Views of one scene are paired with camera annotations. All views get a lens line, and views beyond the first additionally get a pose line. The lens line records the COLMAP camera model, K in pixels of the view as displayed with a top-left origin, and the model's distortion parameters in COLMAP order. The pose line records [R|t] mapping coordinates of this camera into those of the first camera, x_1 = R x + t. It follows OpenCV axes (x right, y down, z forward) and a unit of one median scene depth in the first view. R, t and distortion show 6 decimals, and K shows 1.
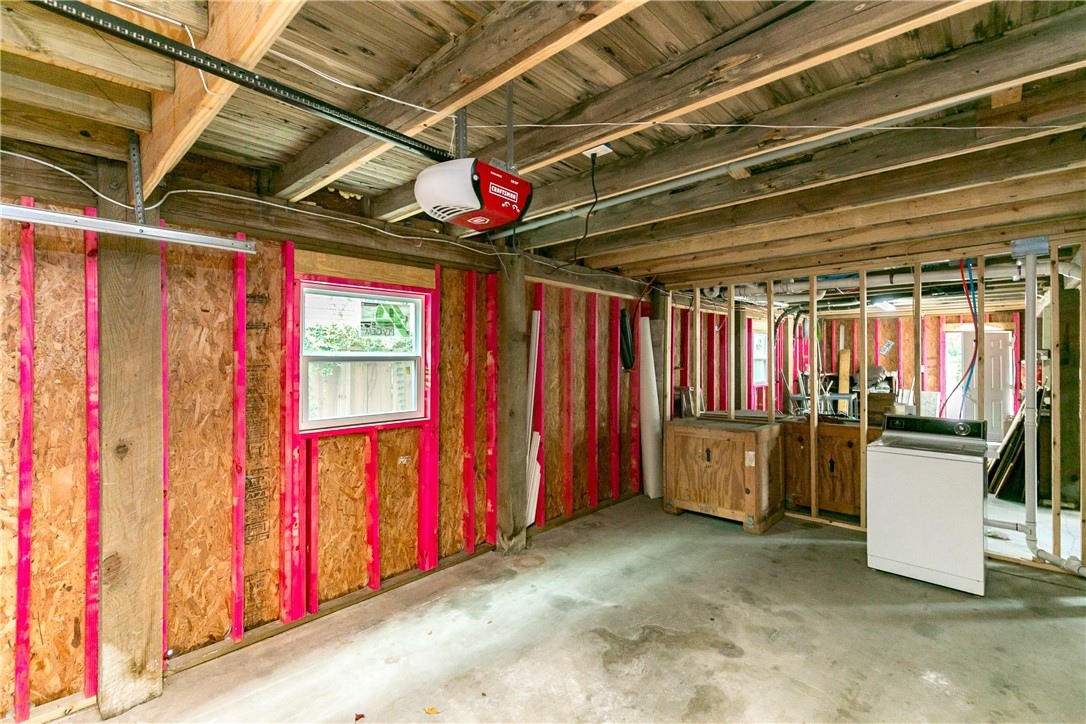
lens RADIAL K [[485.2, 0, 548.5], [0, 485.2, 356.1], [0, 0, 1]] dist [0.002167, -0.000476]
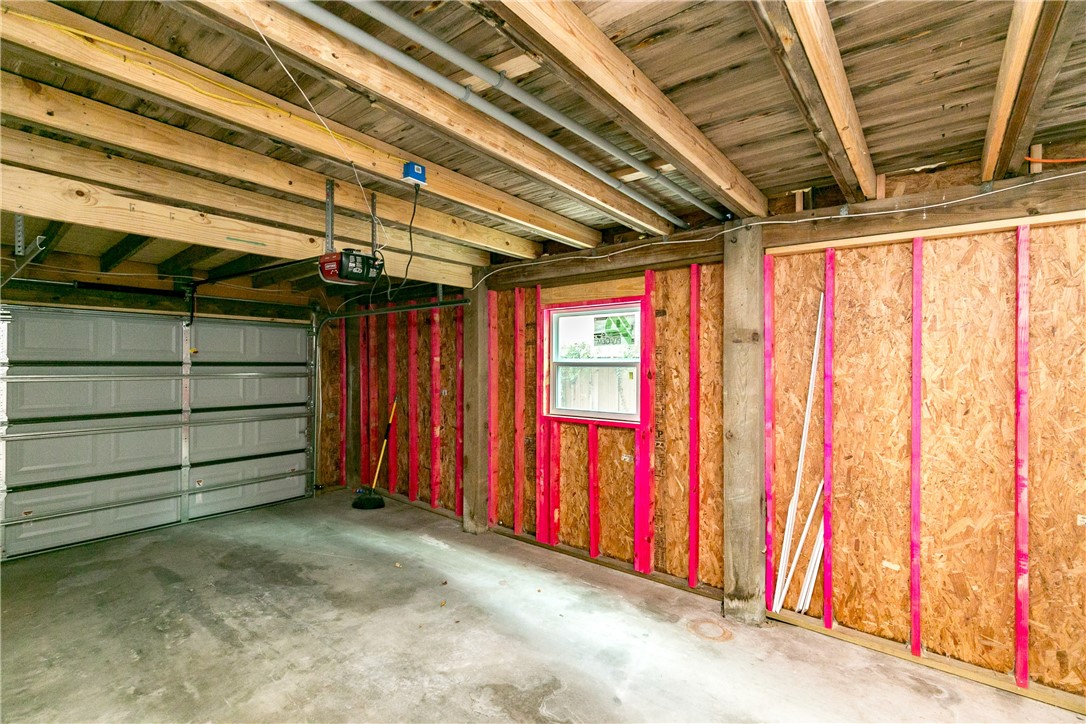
lens RADIAL K [[485.2, 0, 549.1], [0, 485.2, 364.0], [0, 0, 1]] dist [0.002167, -0.000476]
pose [[0.077993, 0.003656, -0.996947, 0.795415], [-0.001146, 0.999993, 0.003578, 0.000585], [0.996953, 0.000864, 0.077997, 0.769212]]
